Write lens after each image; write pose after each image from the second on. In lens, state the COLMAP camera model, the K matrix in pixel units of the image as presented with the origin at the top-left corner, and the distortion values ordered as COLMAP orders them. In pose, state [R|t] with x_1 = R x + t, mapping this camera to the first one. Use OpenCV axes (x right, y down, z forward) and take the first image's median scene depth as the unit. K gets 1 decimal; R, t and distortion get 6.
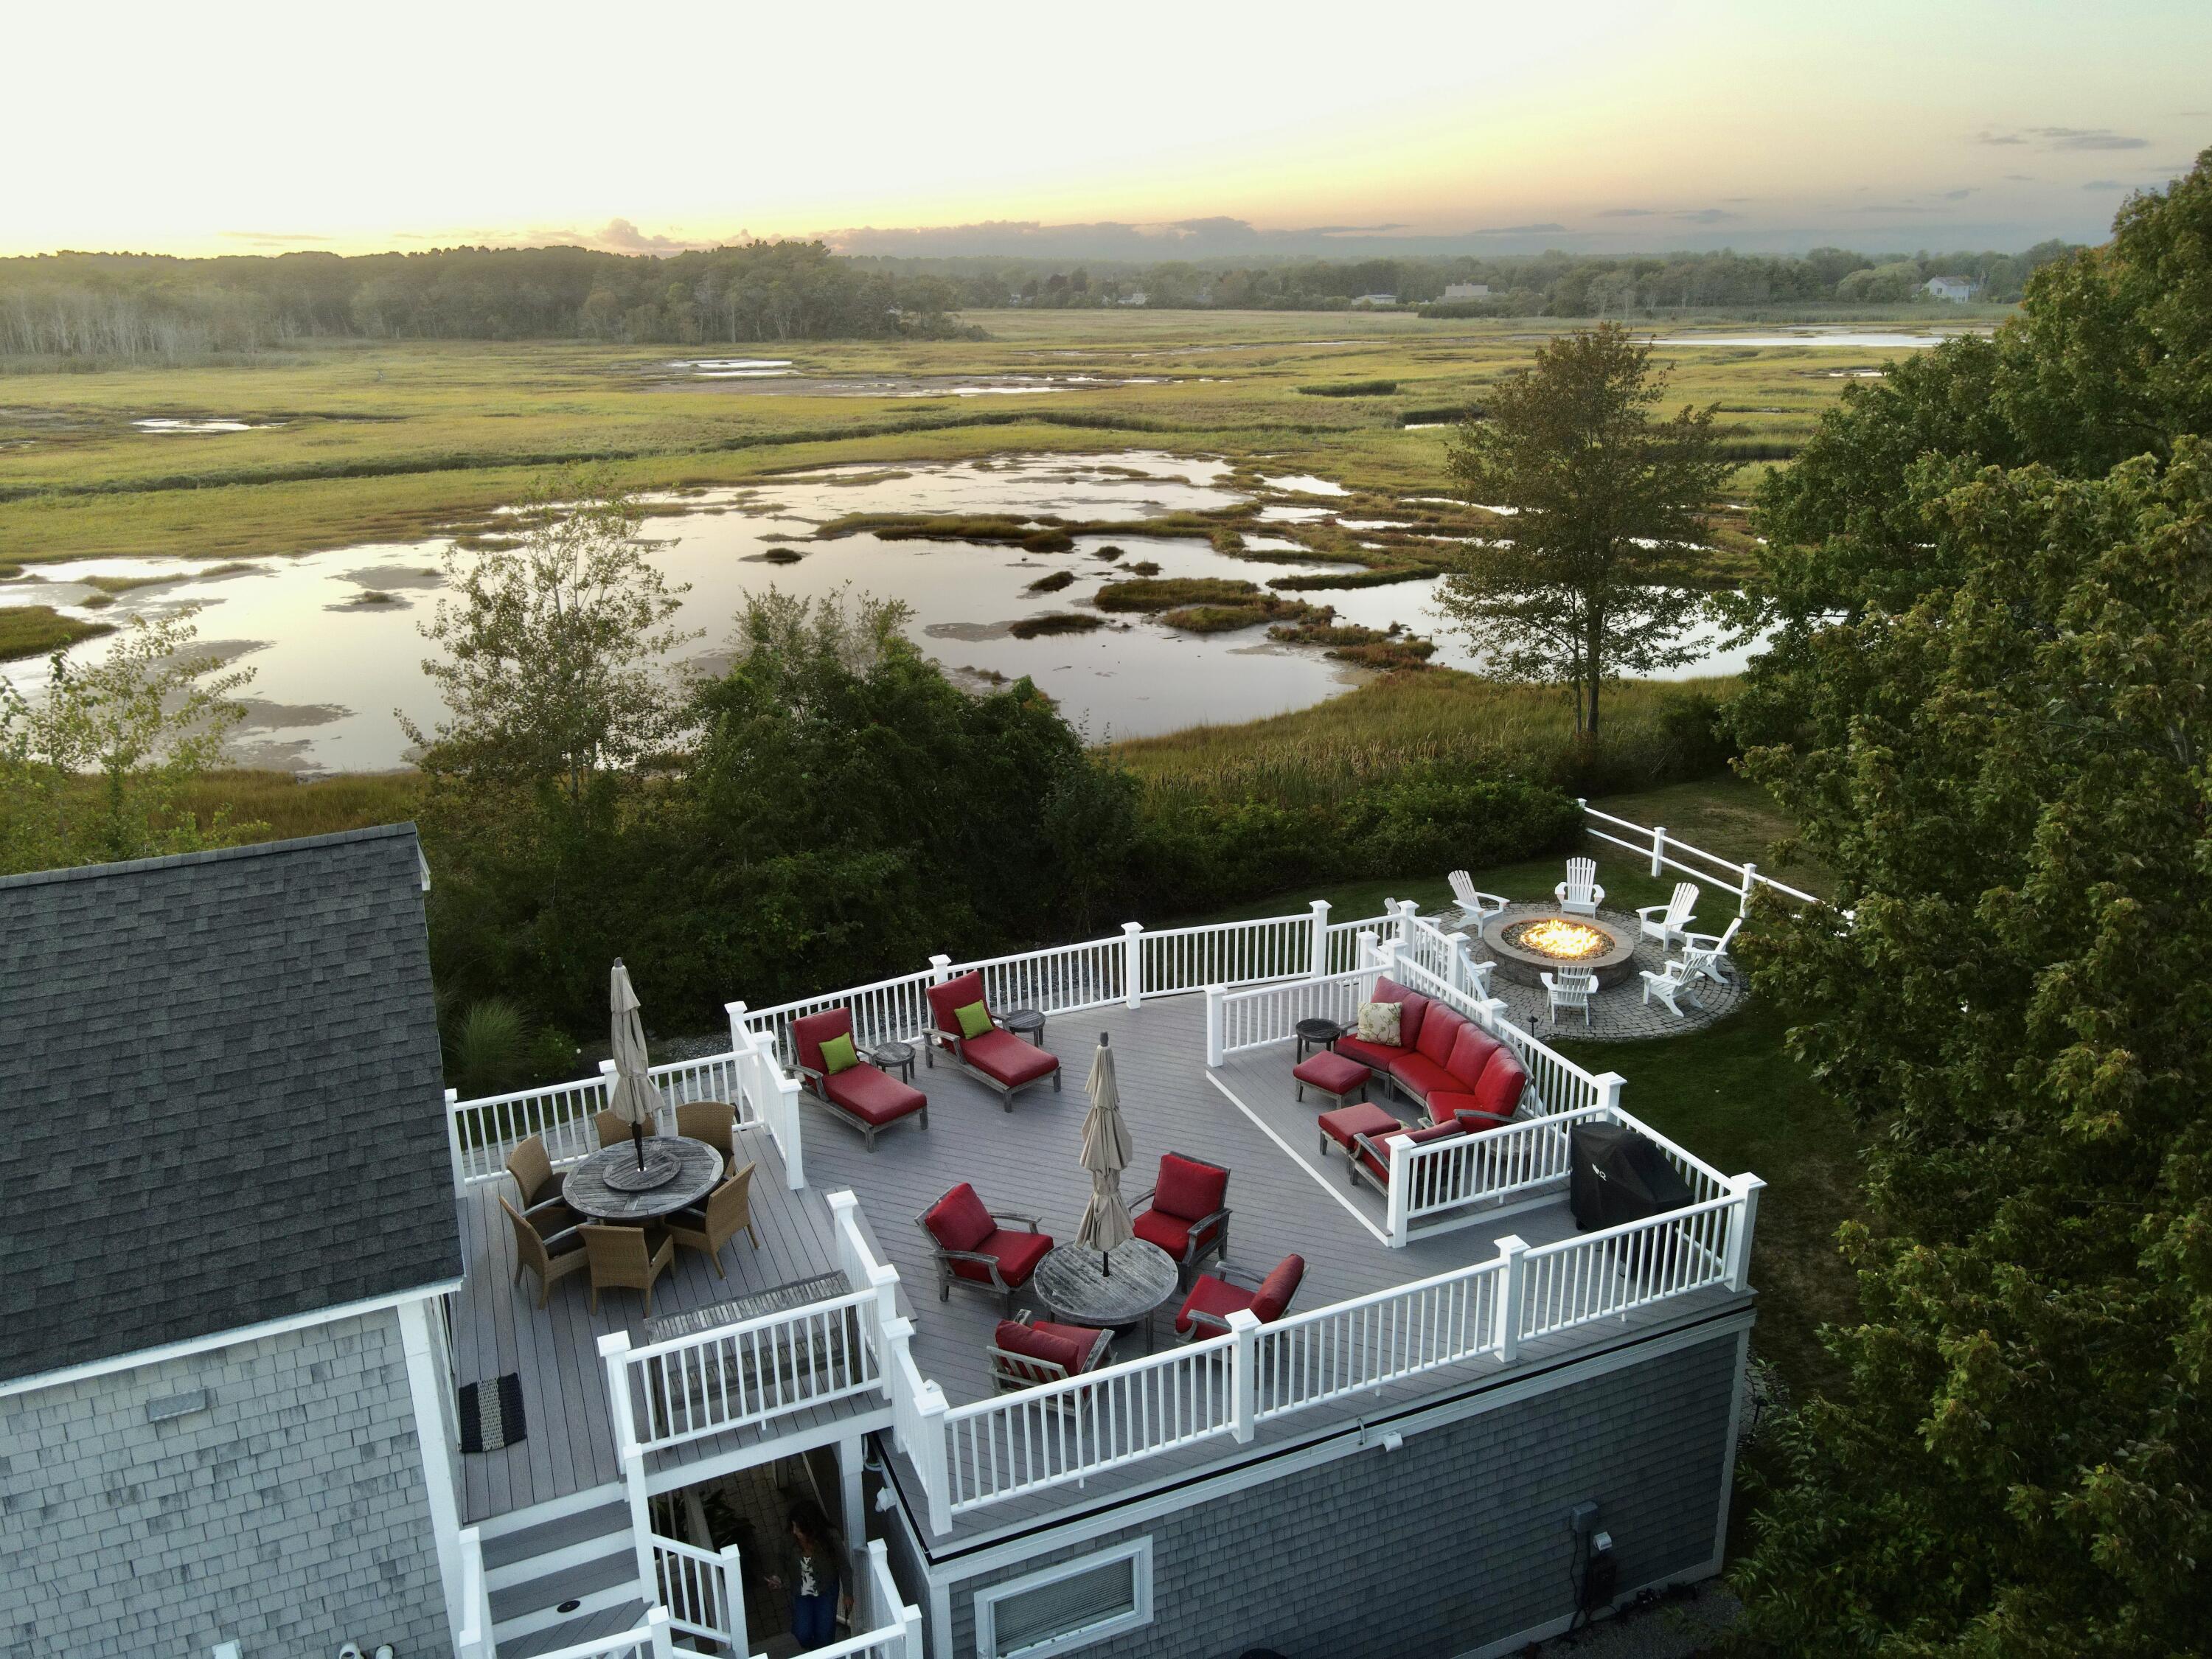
lens RADIAL K [[1590.7, 0, 1106.0], [0, 1590.7, 829.5], [0, 0, 1]] dist [0.007130, 0.019299]
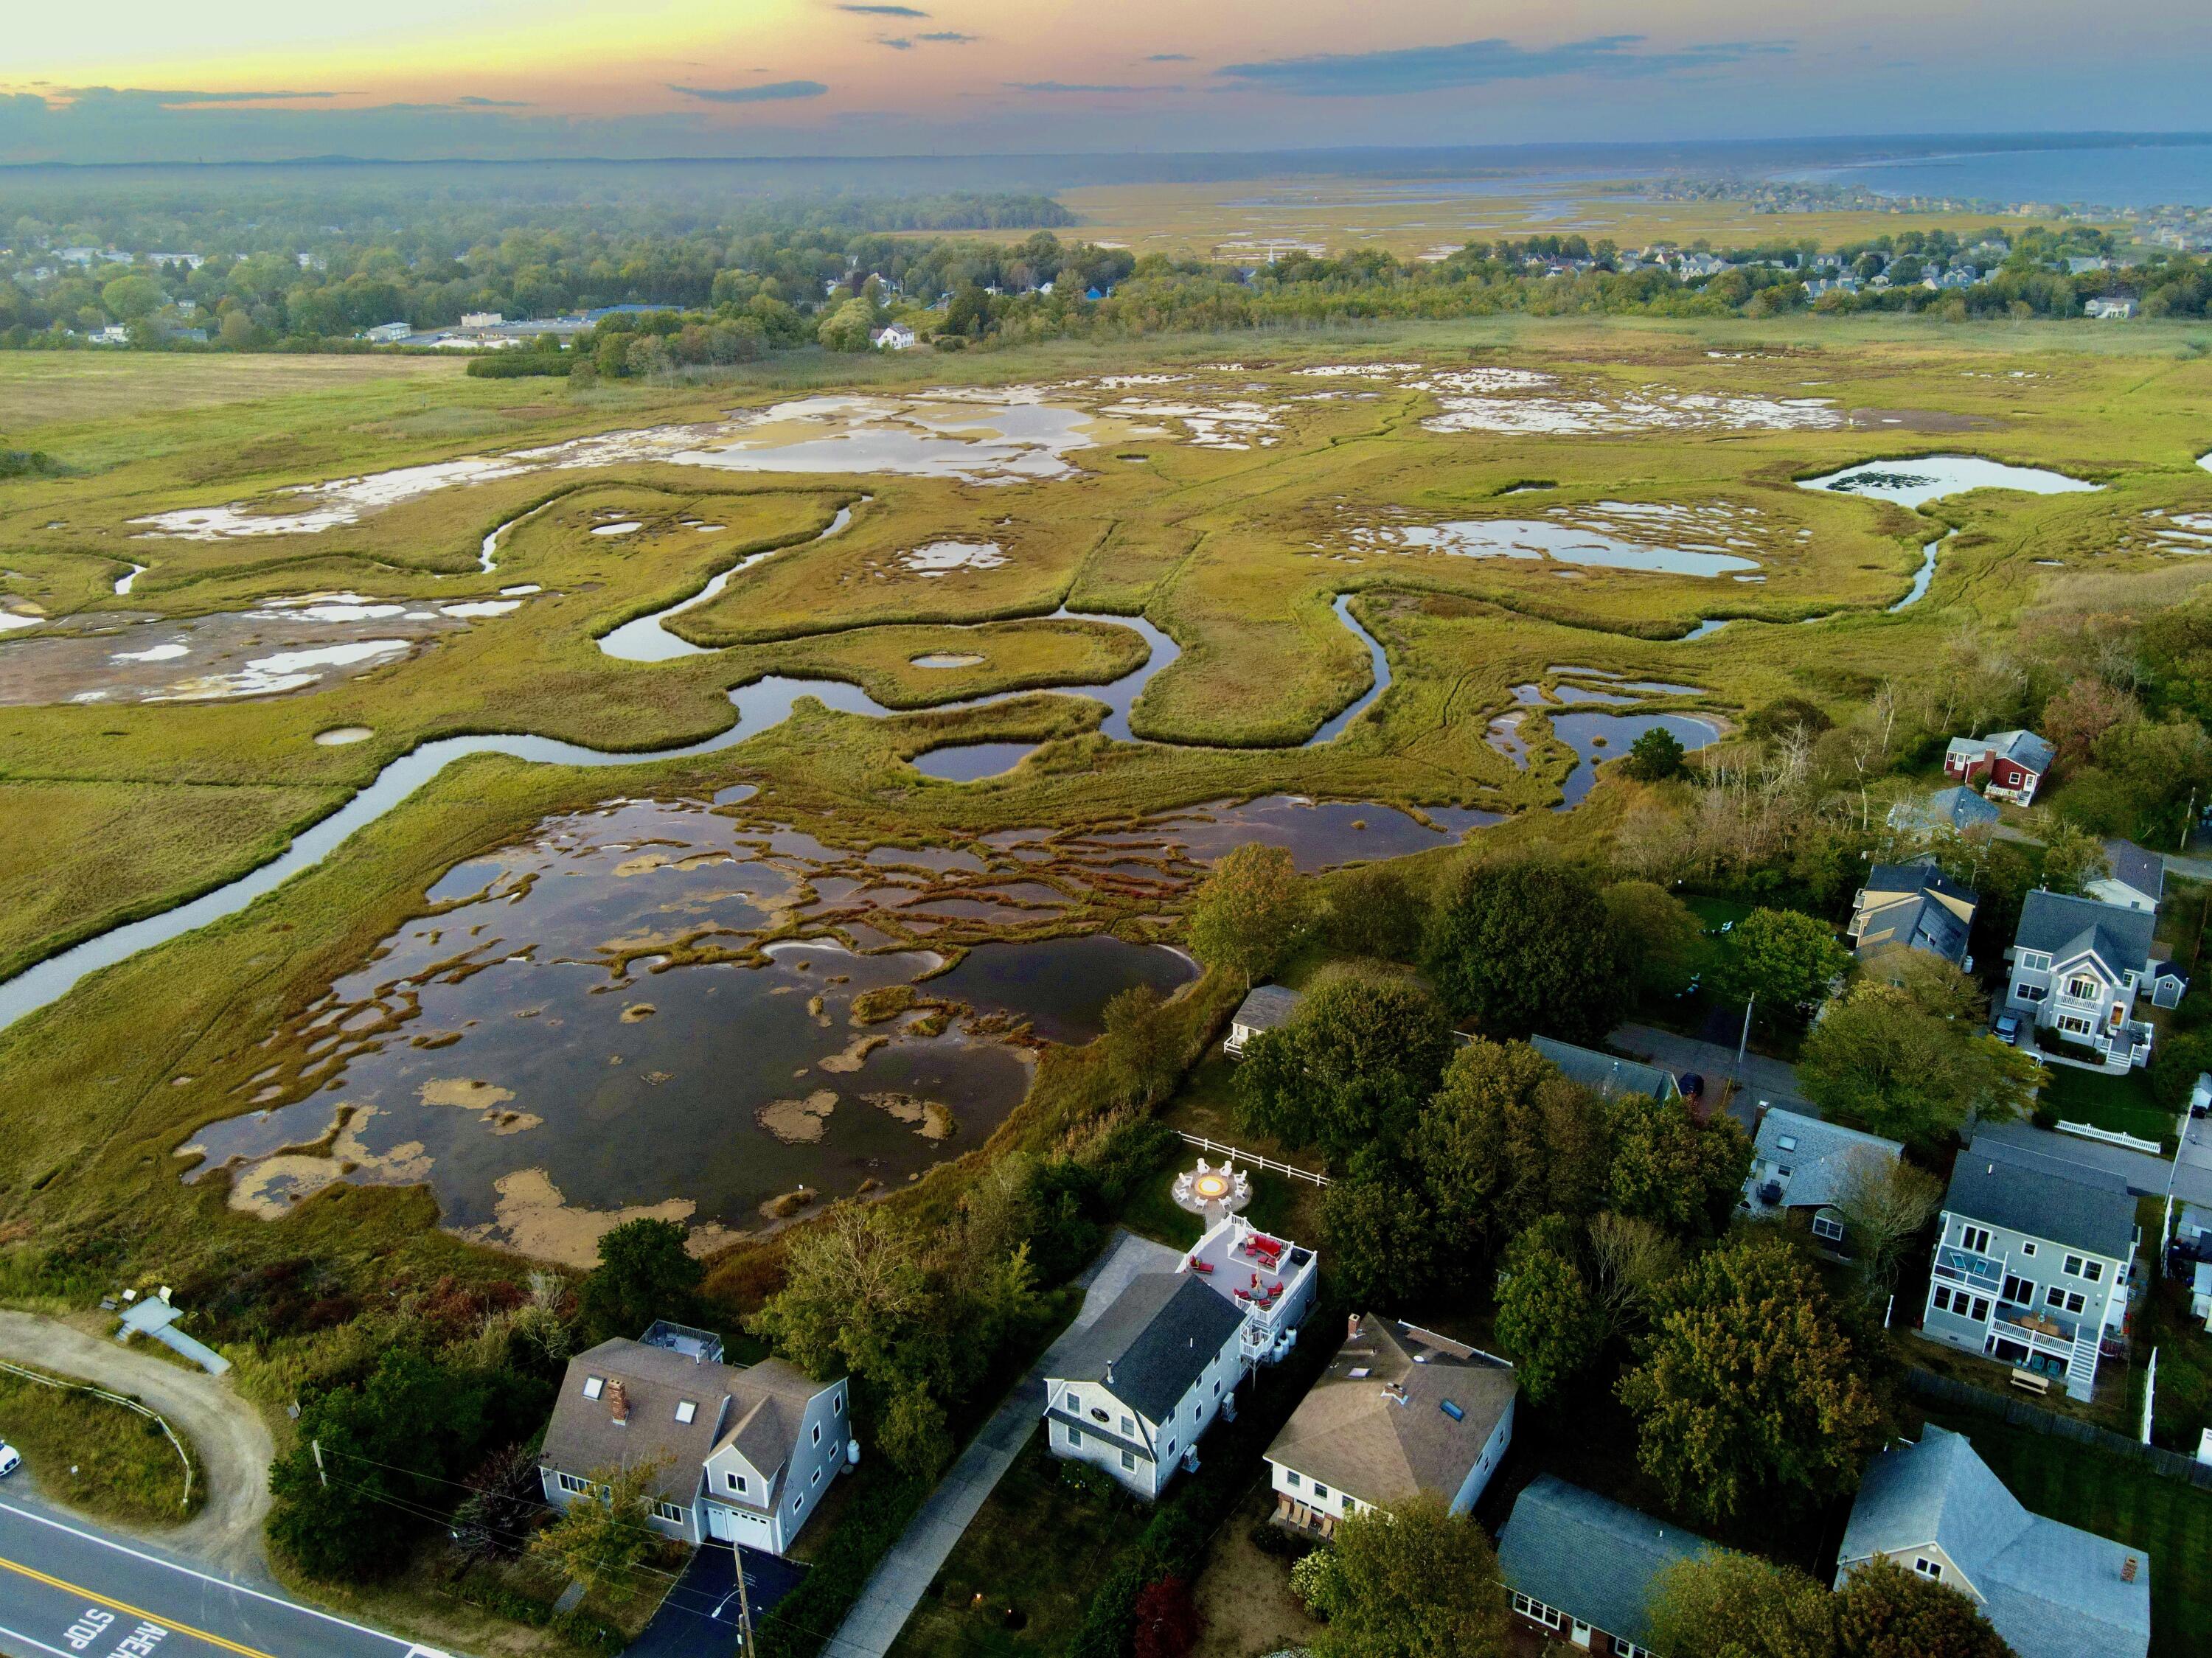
lens RADIAL K [[1590.5, 0, 1106.0], [0, 1590.5, 829.0], [0, 0, 1]] dist [0.007130, 0.019299]
pose [[0.807653, -0.217019, 0.548269, -1.101054], [0.179308, 0.976167, 0.122253, -0.761040], [-0.561734, -0.000428, 0.827318, -1.266566]]
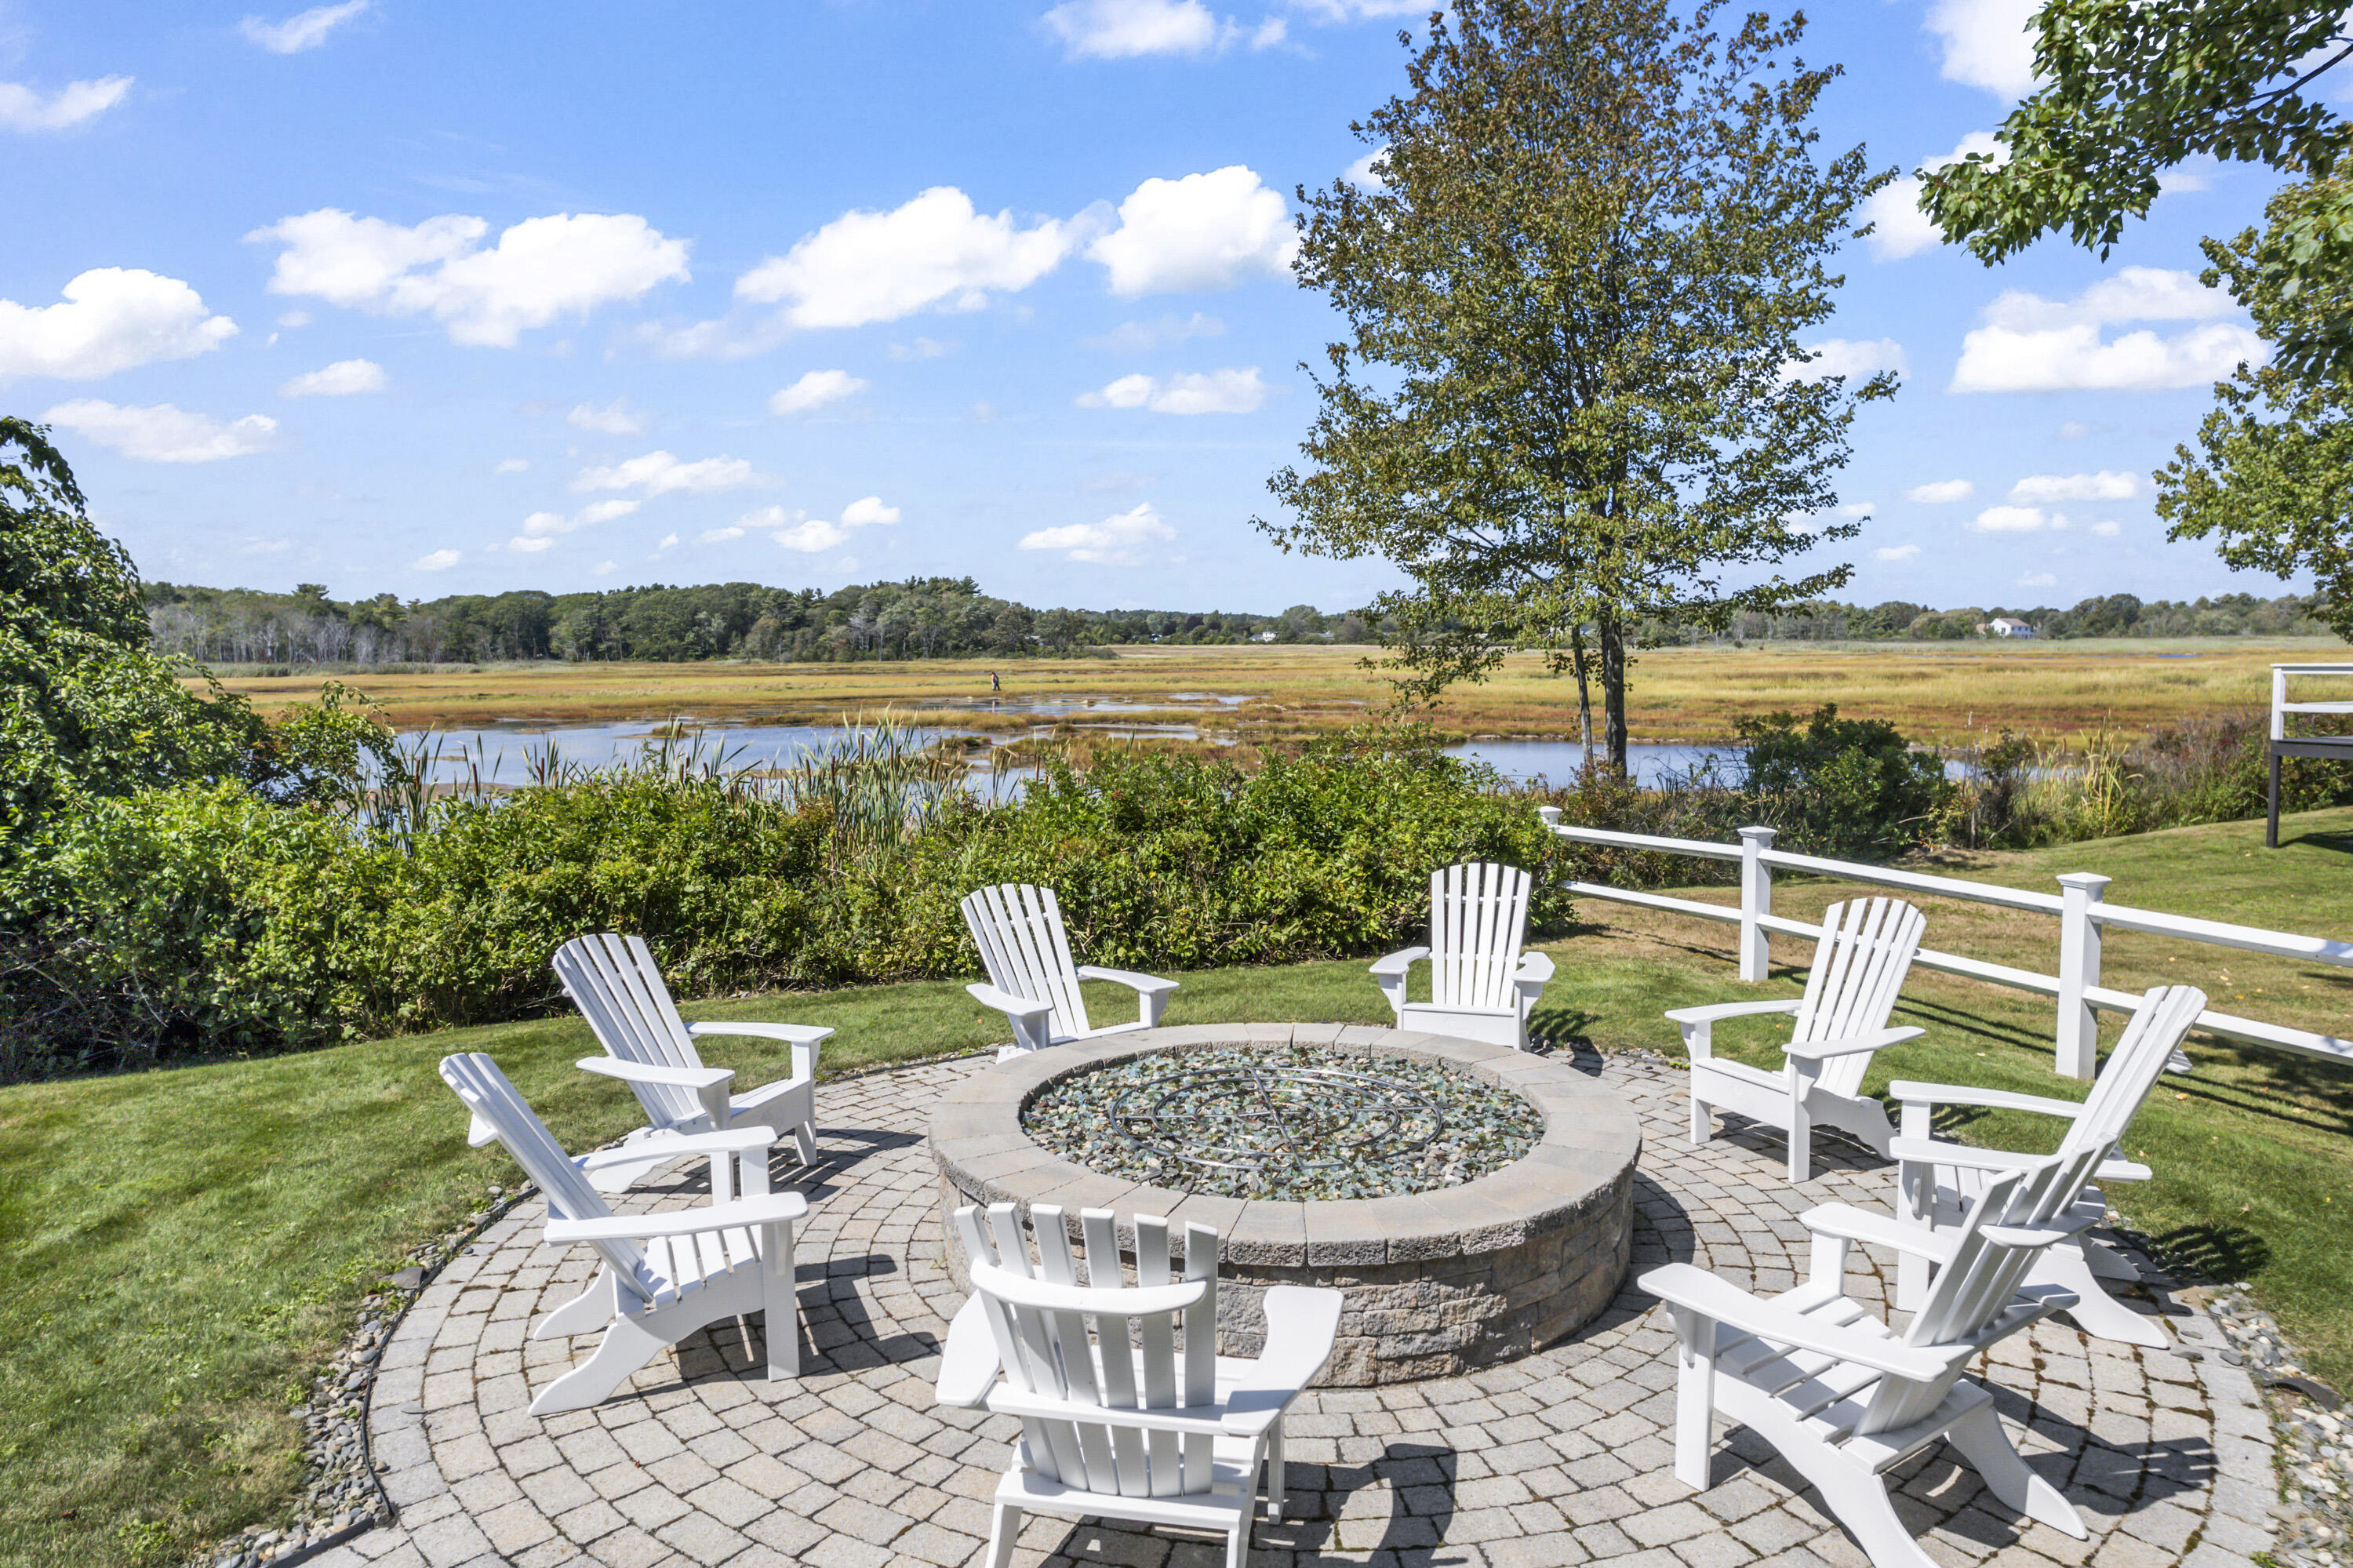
lens RADIAL K [[1484.6, 0, 1187.9], [0, 1484.6, 786.1], [0, 0, 1]] dist [-0.070922, 0.061372]
pose [[0.998993, 0.004545, -0.044641, 0.144109], [-0.014782, 0.972656, -0.231780, 0.037529], [0.042367, 0.232207, 0.971743, 0.411173]]
